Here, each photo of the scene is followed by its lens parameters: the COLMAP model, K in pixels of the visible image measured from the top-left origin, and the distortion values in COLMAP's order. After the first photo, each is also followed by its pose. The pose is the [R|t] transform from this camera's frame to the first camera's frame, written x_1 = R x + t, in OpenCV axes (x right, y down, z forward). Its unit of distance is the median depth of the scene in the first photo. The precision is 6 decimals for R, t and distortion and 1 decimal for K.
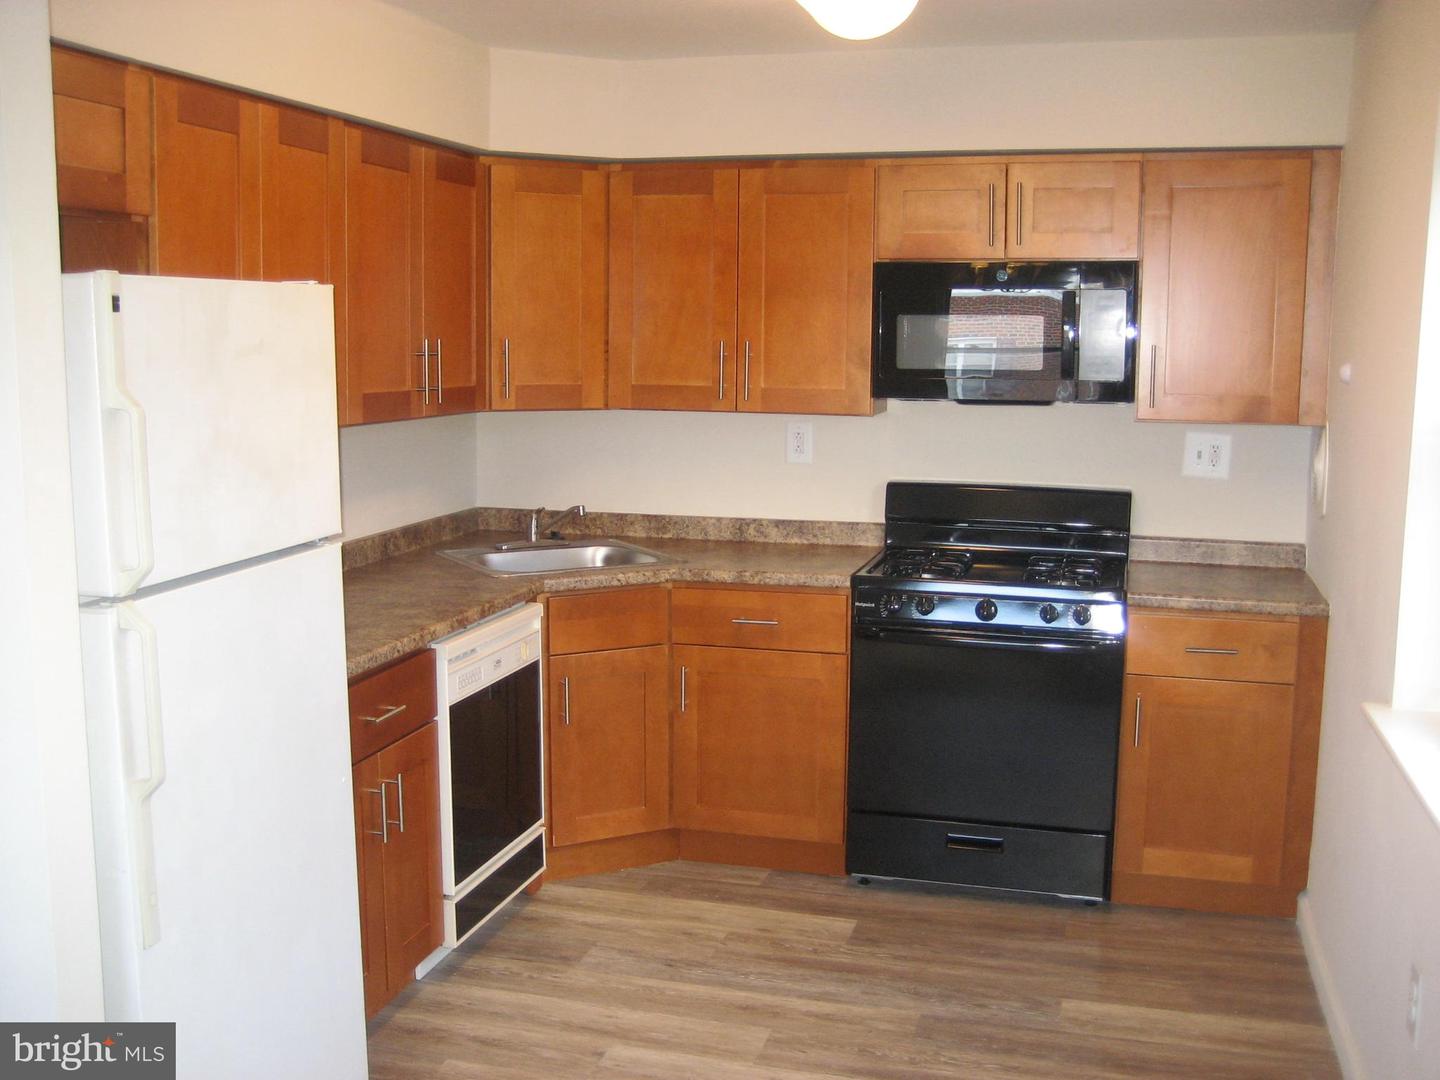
lens RADIAL K [[1499.3, 0, 717.1], [0, 1499.3, 547.4], [0, 0, 1]] dist [-0.131068, 0.157696]
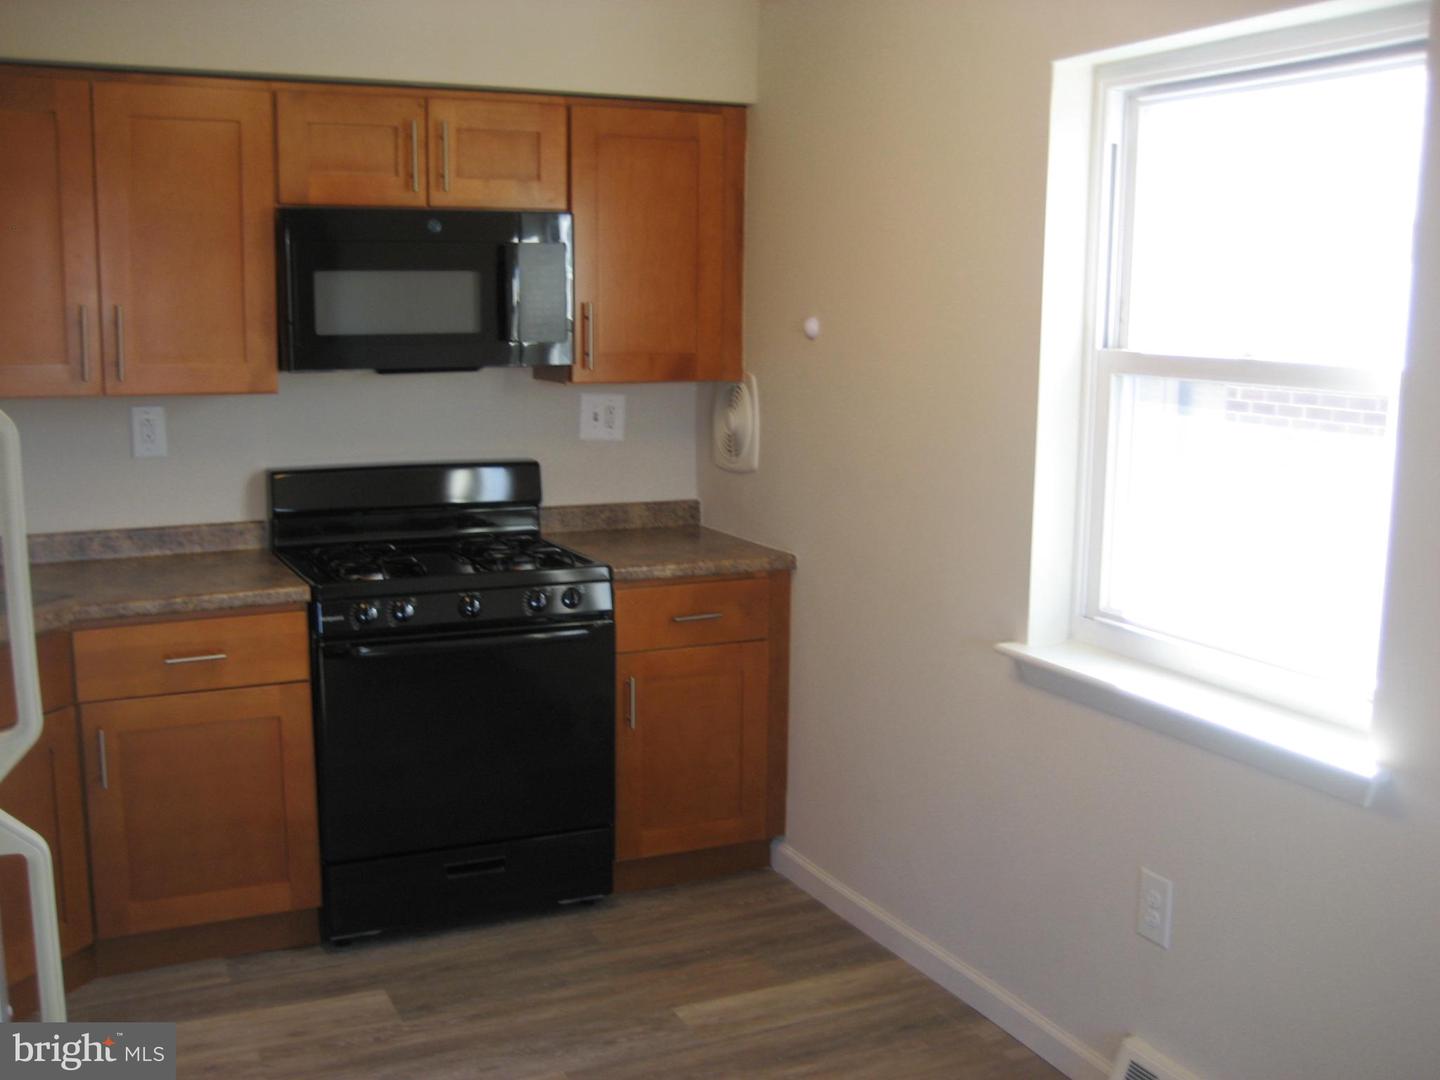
lens RADIAL K [[1499.3, 0, 717.1], [0, 1499.3, 547.4], [0, 0, 1]] dist [-0.131068, 0.157696]
pose [[0.754885, -0.107119, 0.647050, -0.272748], [0.092884, 0.994089, 0.056208, -0.027837], [-0.649246, 0.017670, 0.760373, 0.230010]]
